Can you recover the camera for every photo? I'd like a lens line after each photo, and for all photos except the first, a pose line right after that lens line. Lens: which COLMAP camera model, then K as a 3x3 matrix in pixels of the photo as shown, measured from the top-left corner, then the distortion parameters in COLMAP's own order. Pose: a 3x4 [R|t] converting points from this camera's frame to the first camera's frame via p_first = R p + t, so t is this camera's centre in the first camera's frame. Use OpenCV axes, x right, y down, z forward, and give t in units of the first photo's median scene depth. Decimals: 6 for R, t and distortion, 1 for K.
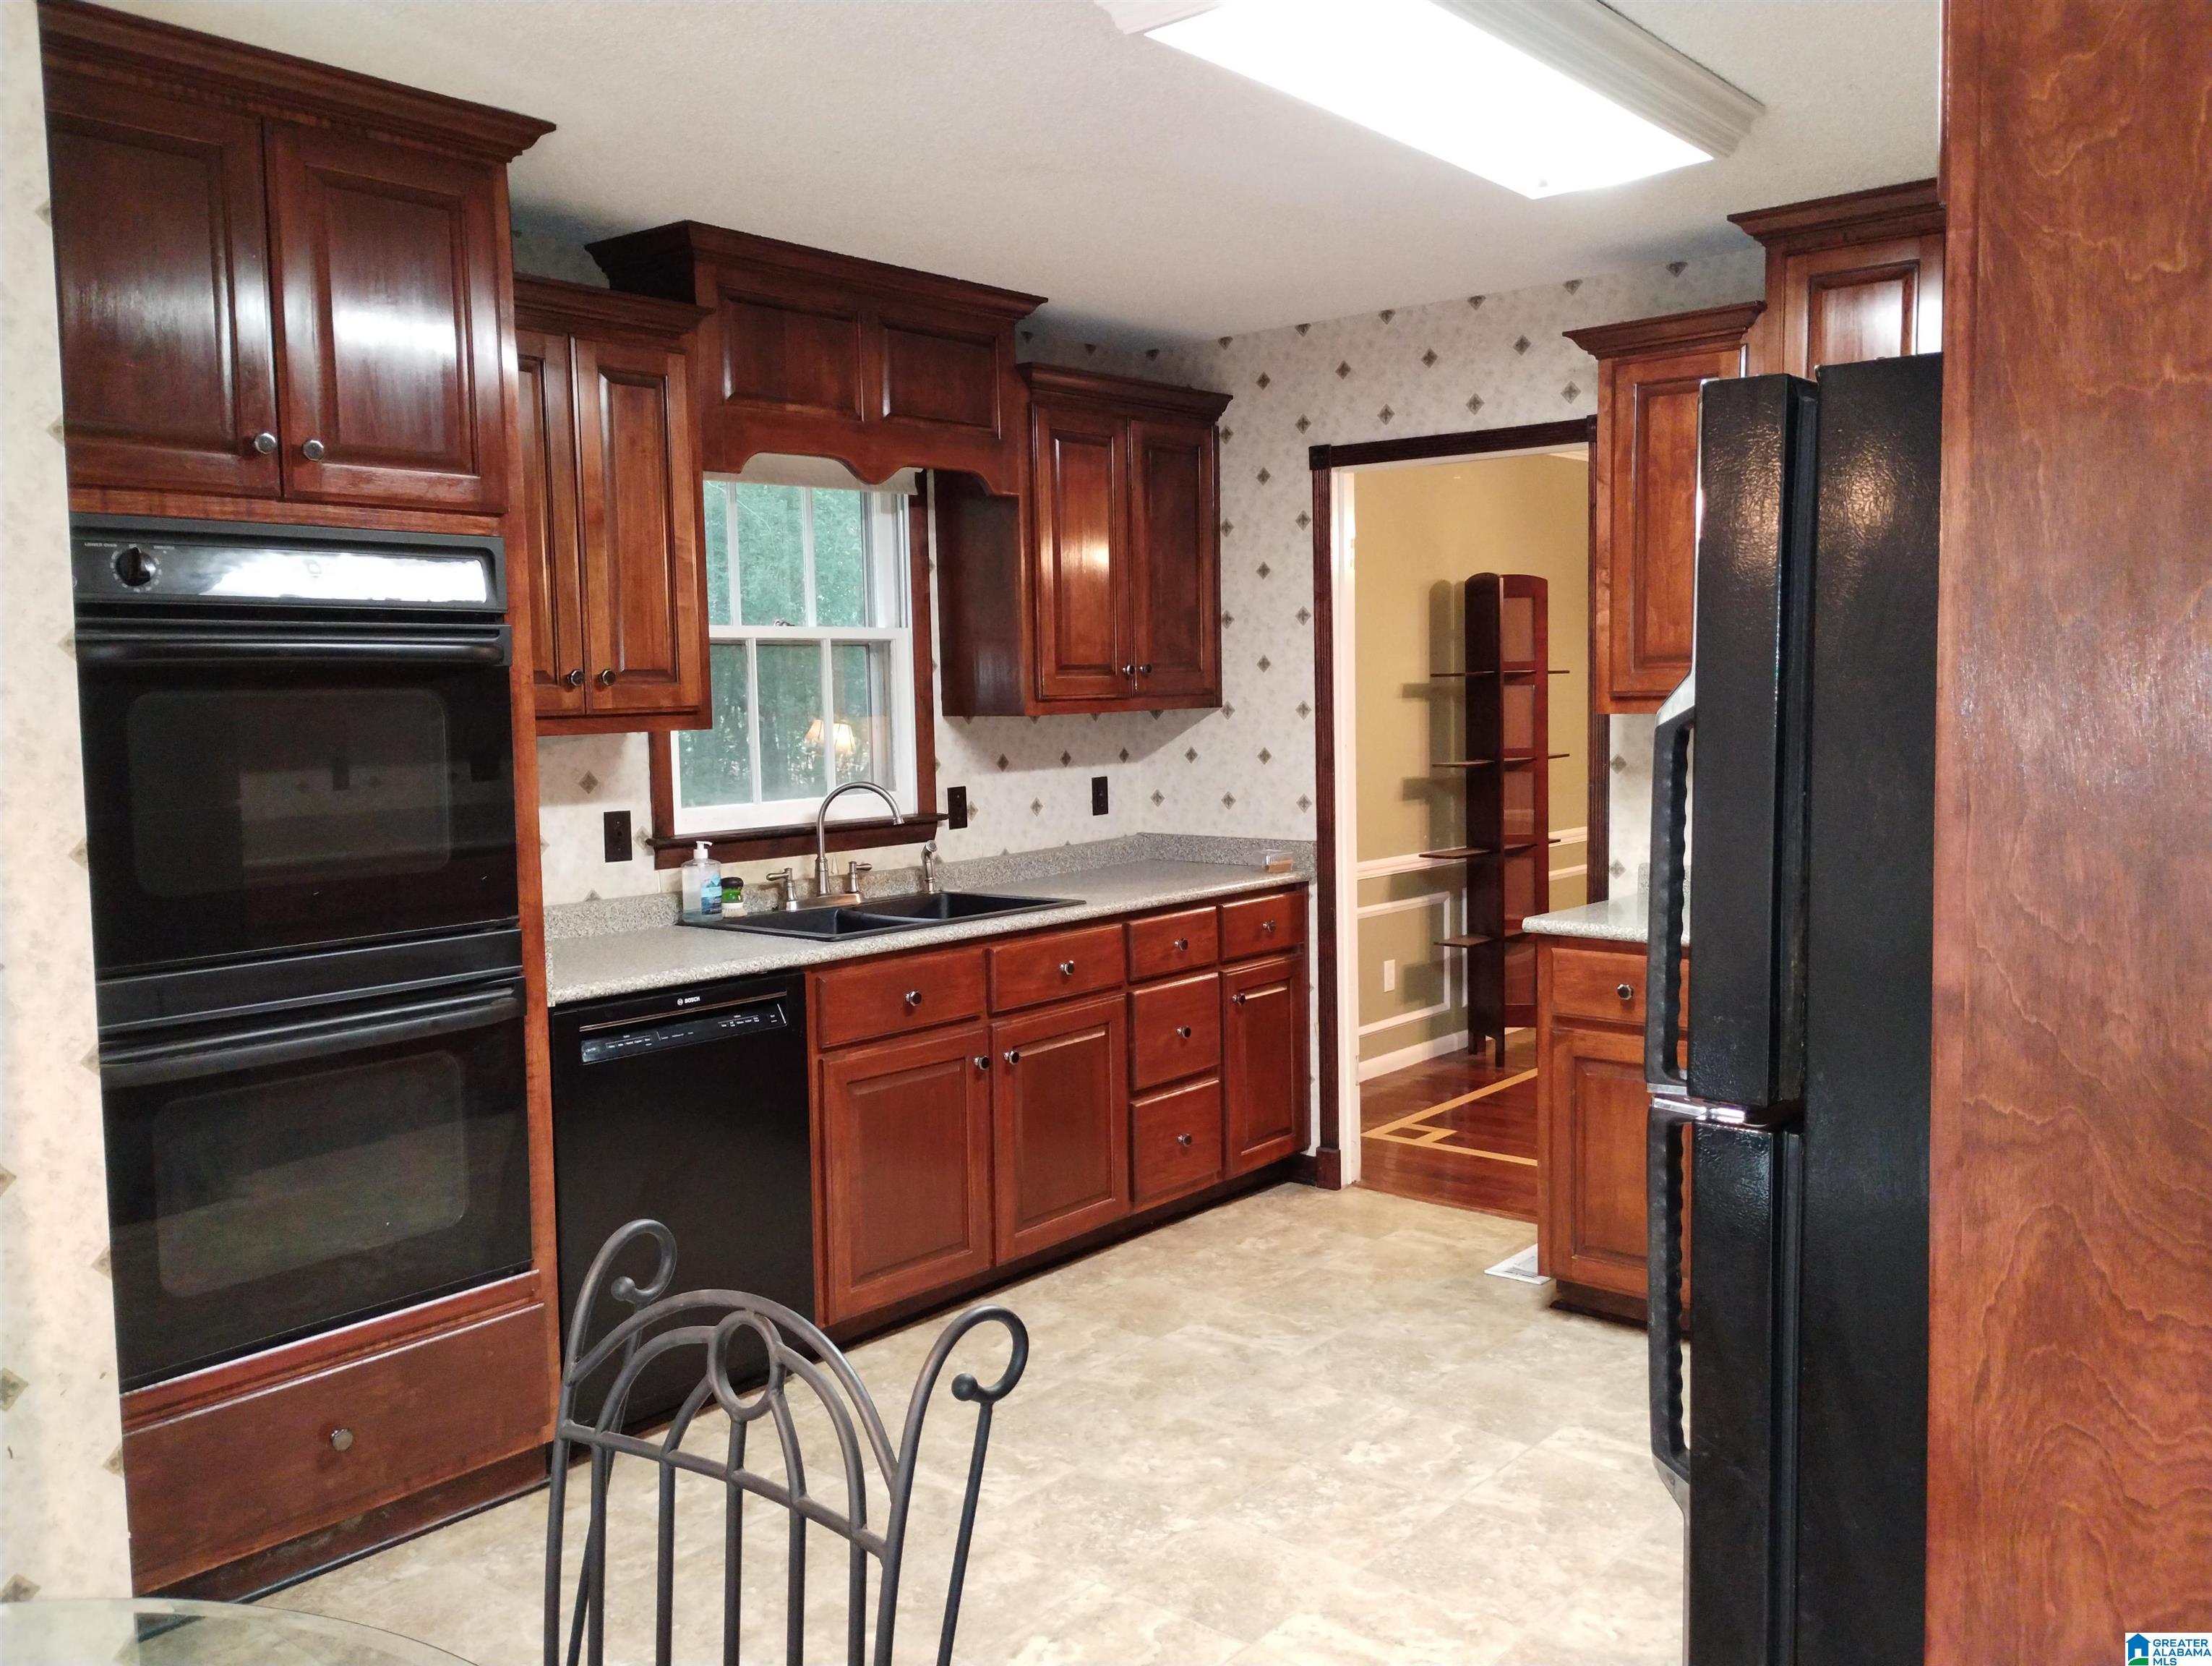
lens RADIAL K [[1813.1, 0, 1104.6], [0, 1813.1, 827.4], [0, 0, 1]] dist [0.038298, 0.001750]
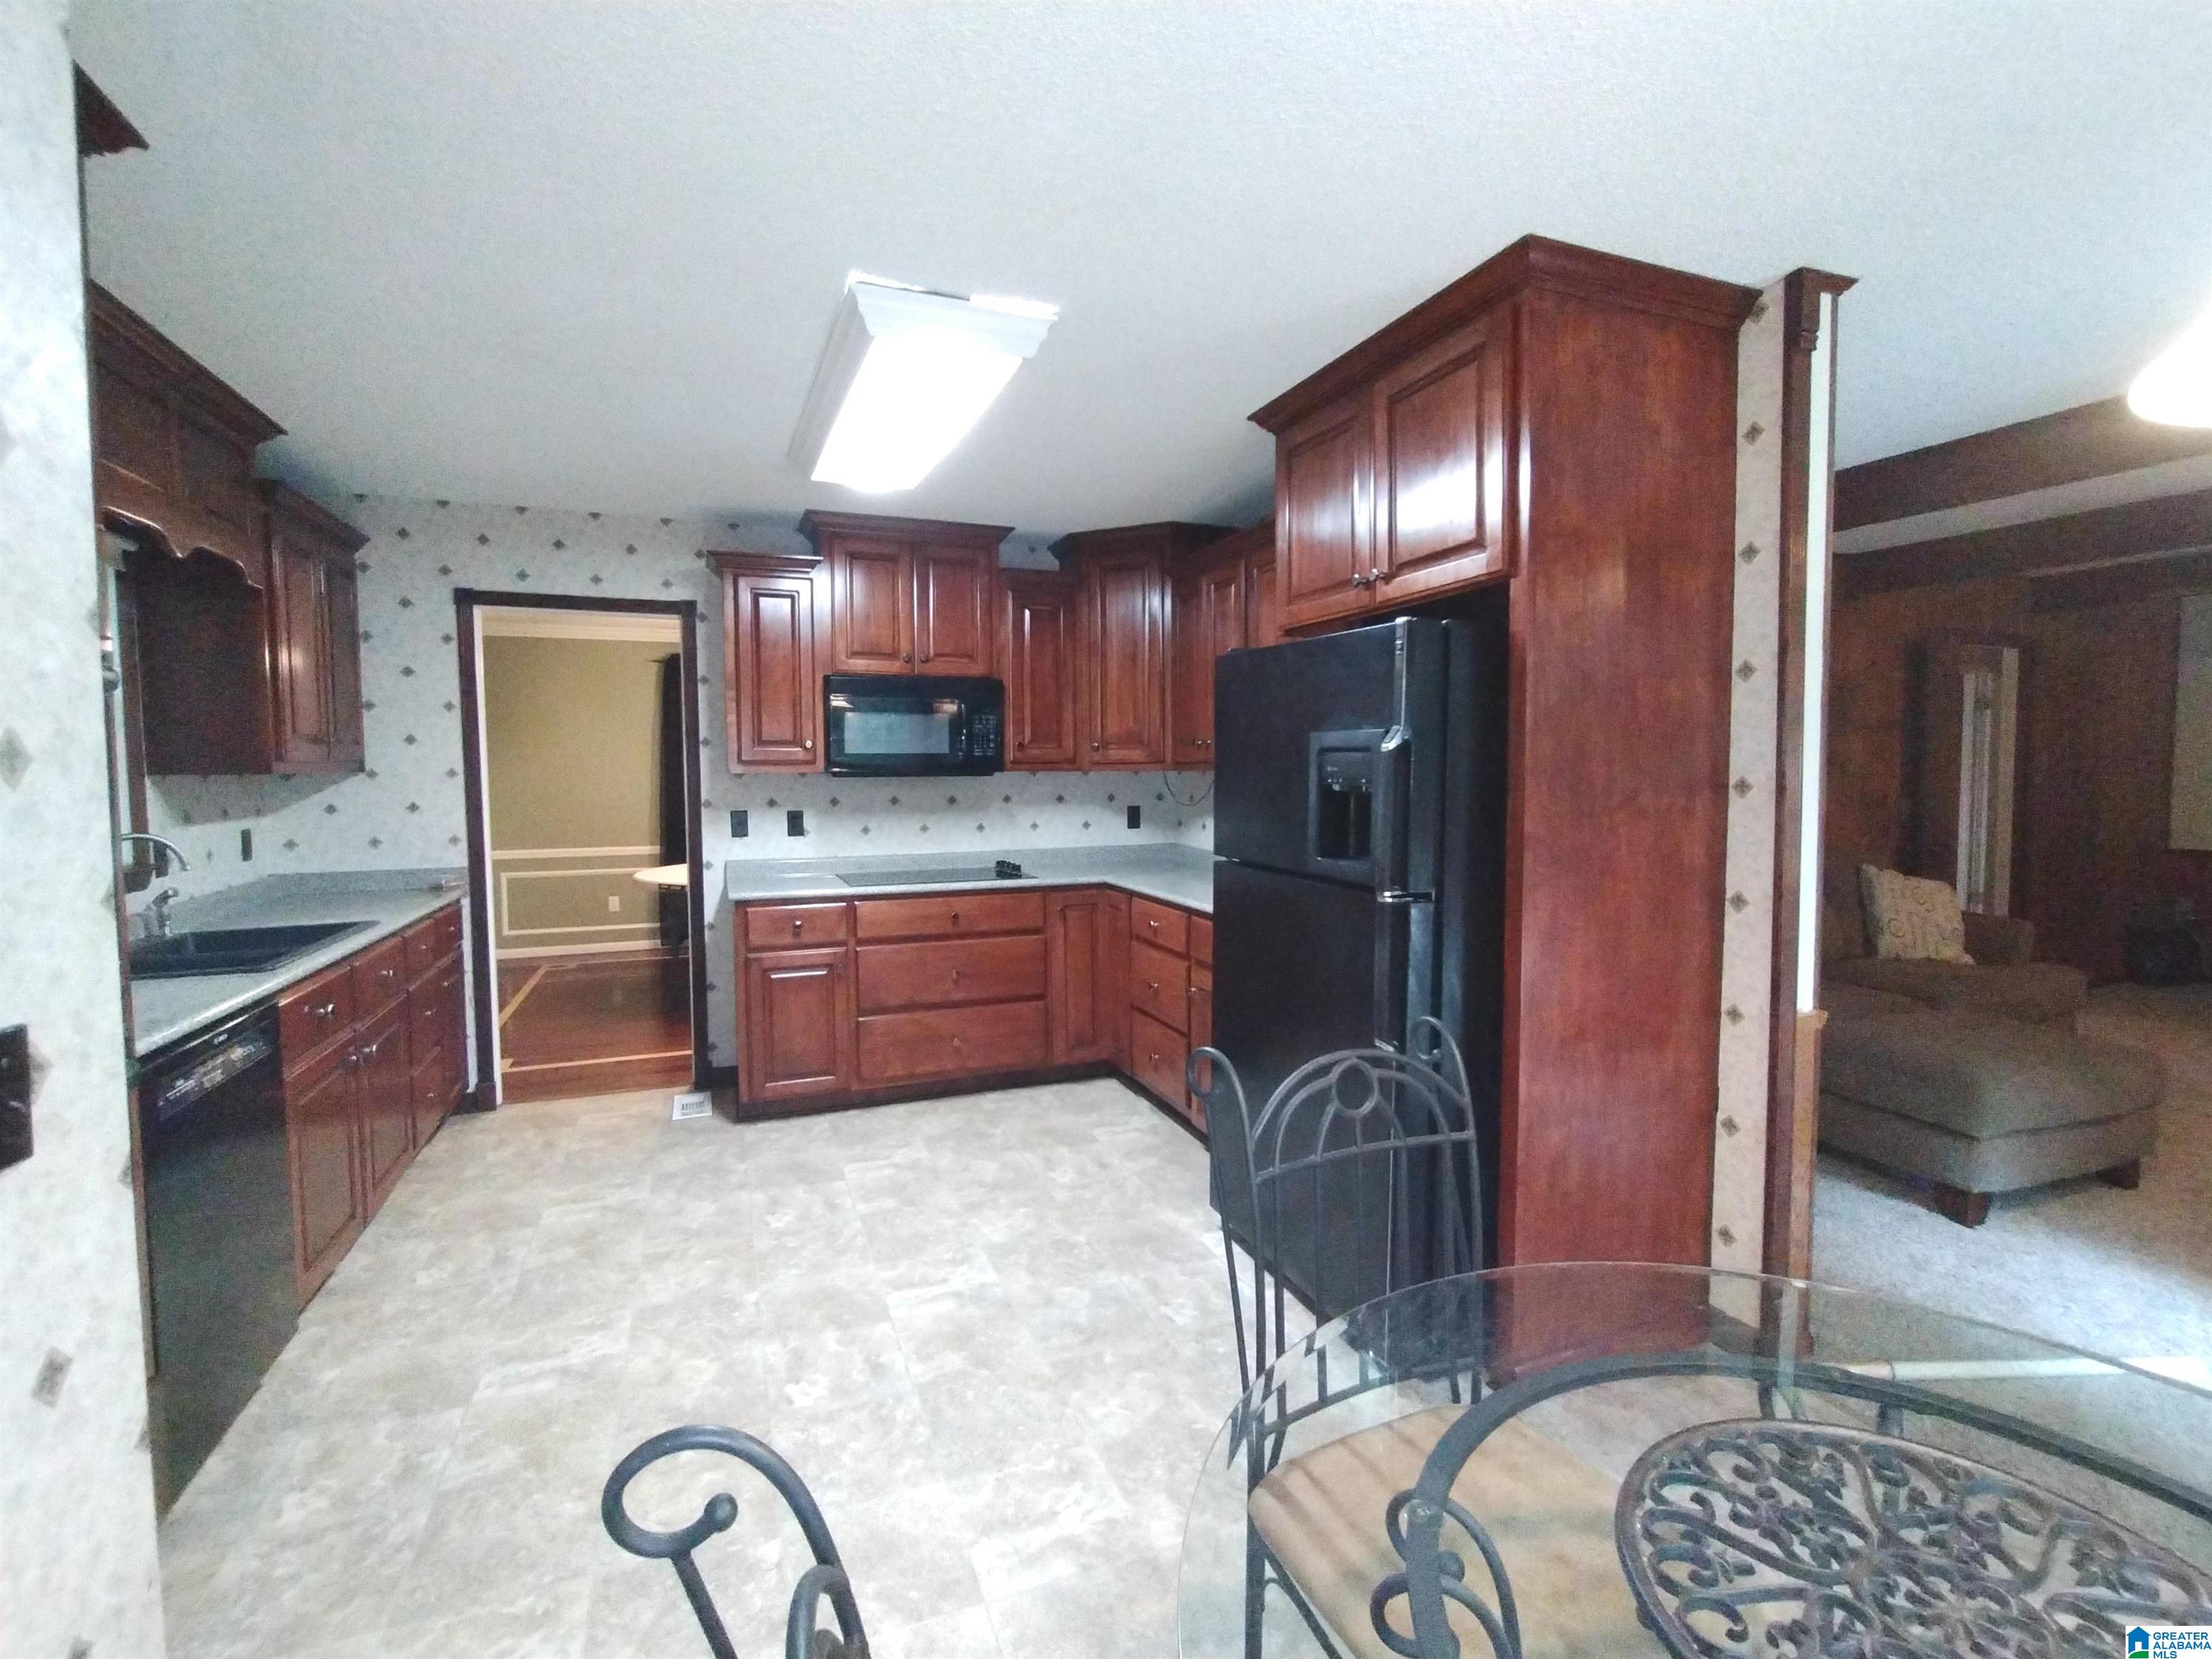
lens RADIAL K [[992.0, 0, 1092.6], [0, 992.0, 818.4], [0, 0, 1]] dist [-0.002885, -0.000102]
pose [[0.486575, -0.031099, 0.873085, -0.365967], [0.067329, 0.997729, -0.001984, 0.005014], [-0.871041, 0.059750, 0.487564, 0.230603]]
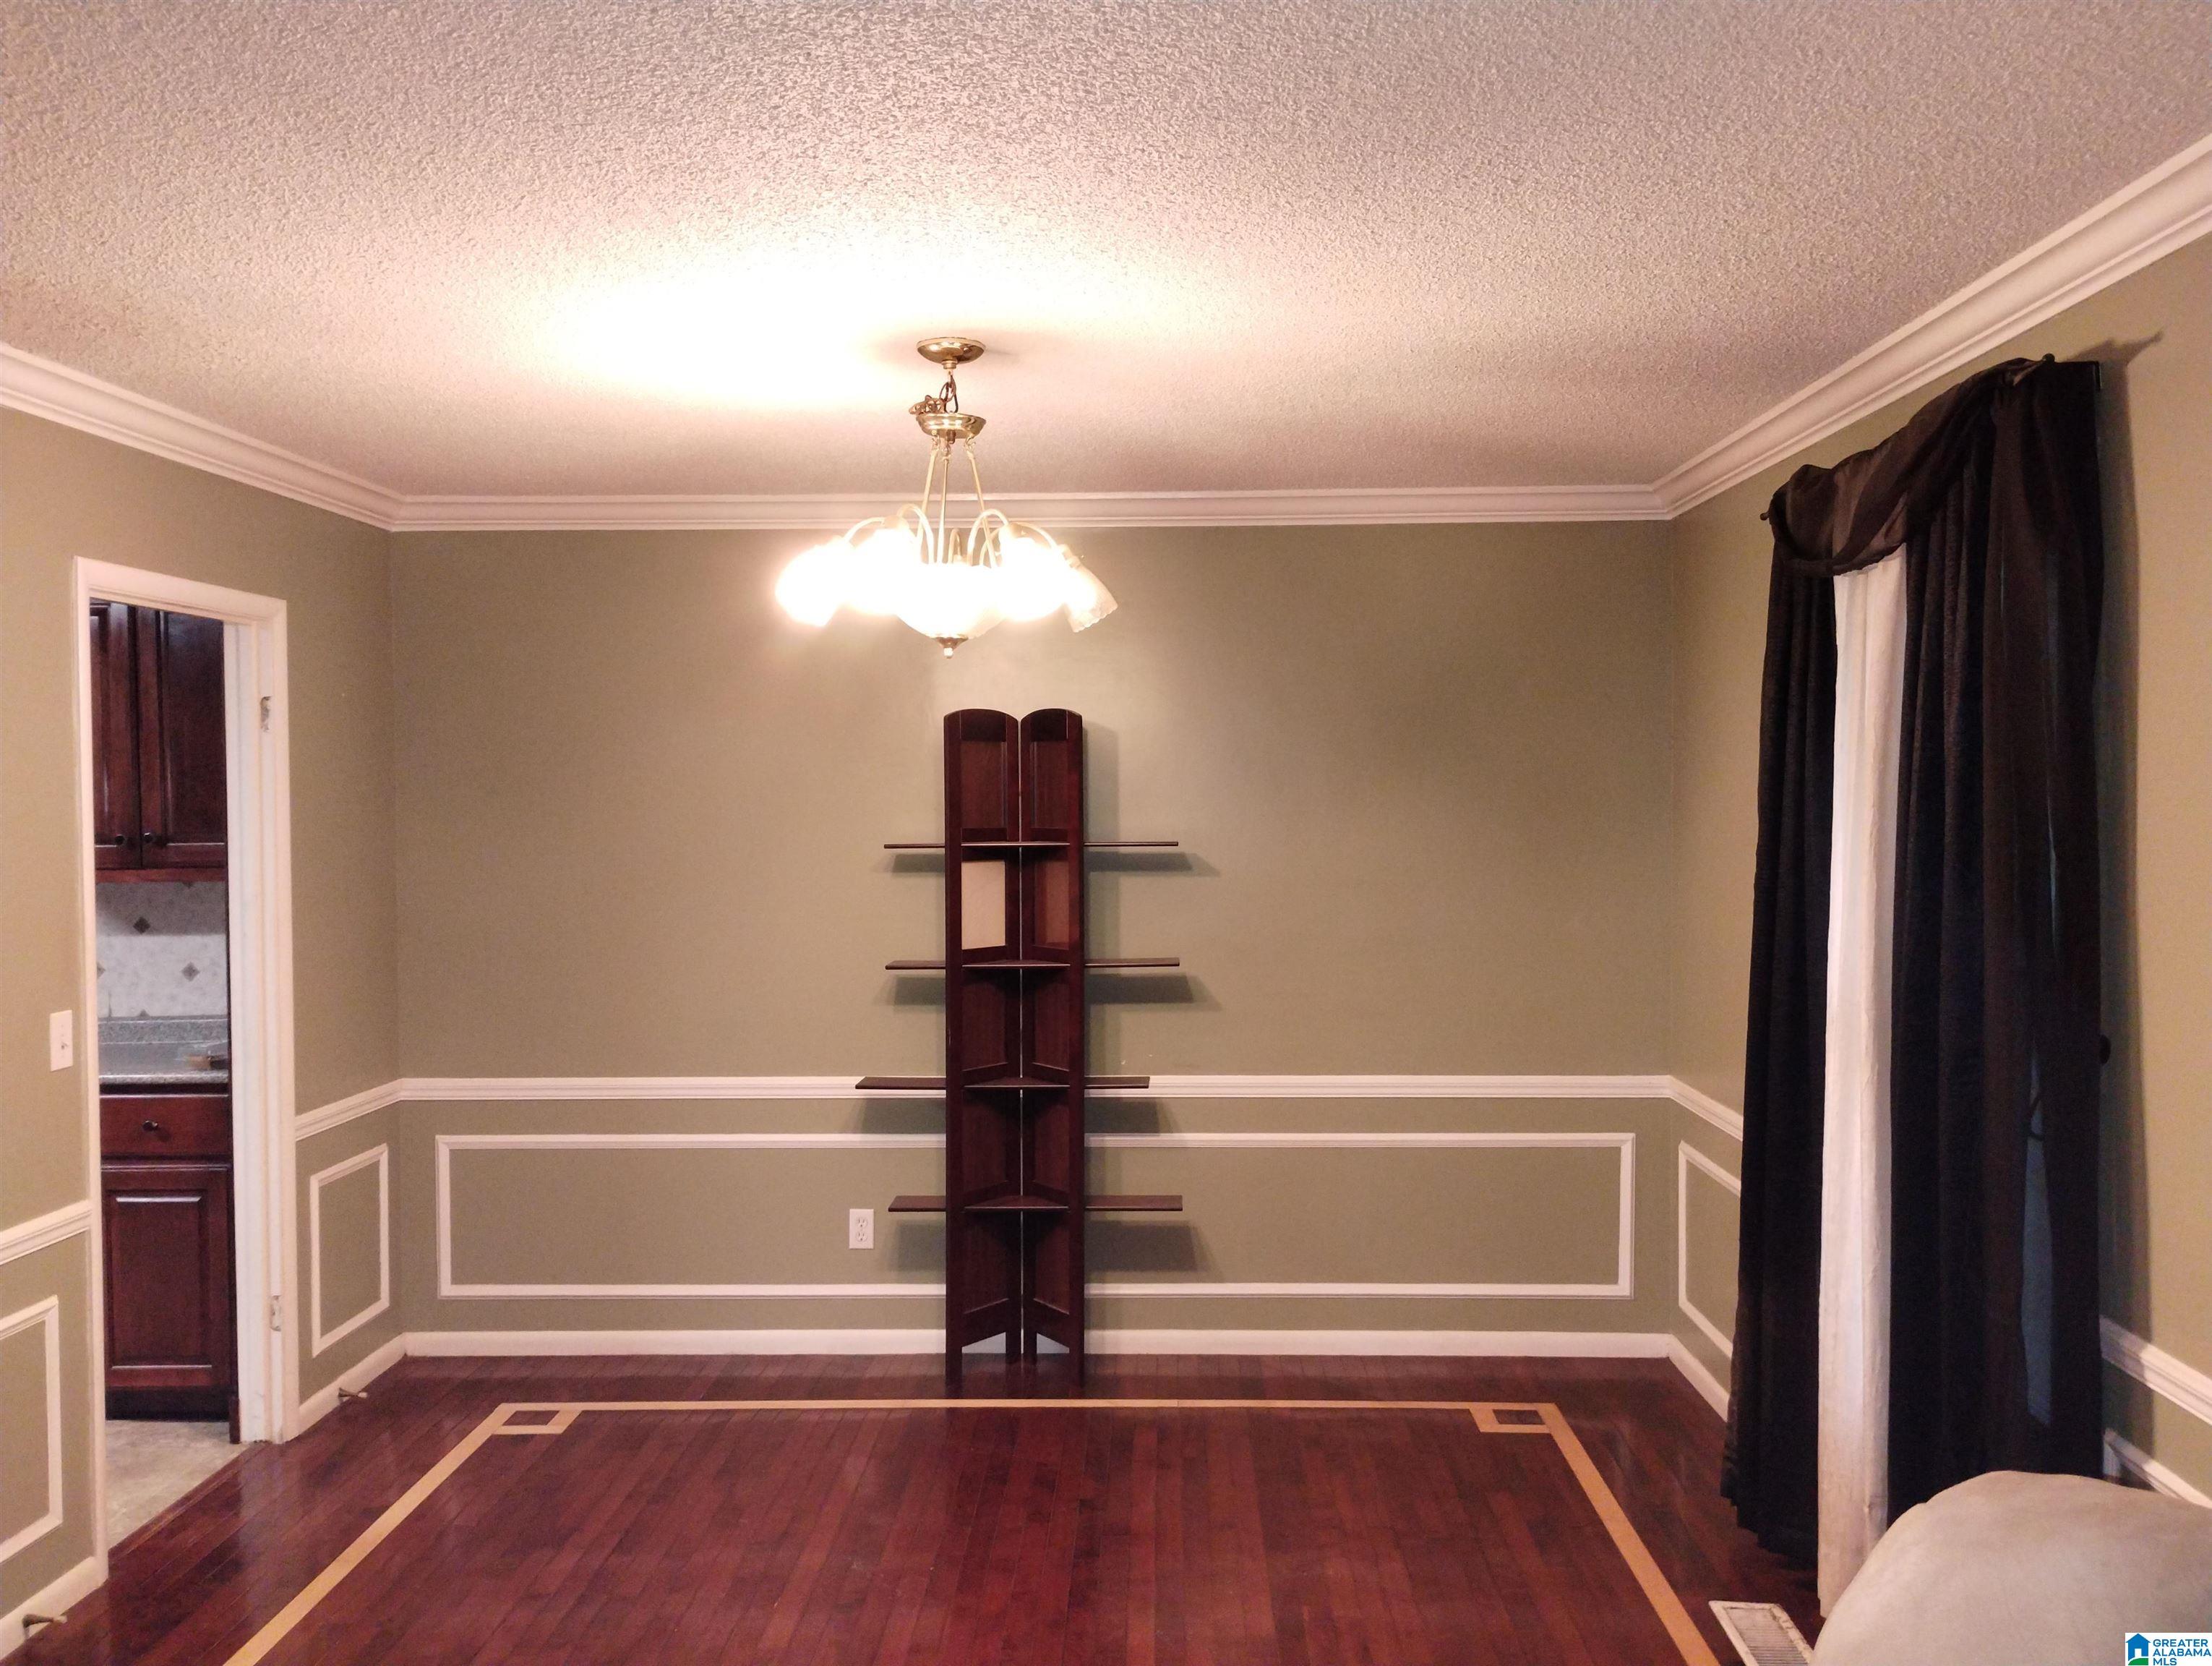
lens RADIAL K [[1815.9, 0, 1106.0], [0, 1815.9, 833.0], [0, 0, 1]] dist [0.072844, -0.083381]
pose [[0.618960, 0.032219, -0.784761, 1.231874], [-0.068121, 0.997595, -0.012772, -0.125879], [0.782463, 0.061364, 0.619667, 0.886511]]
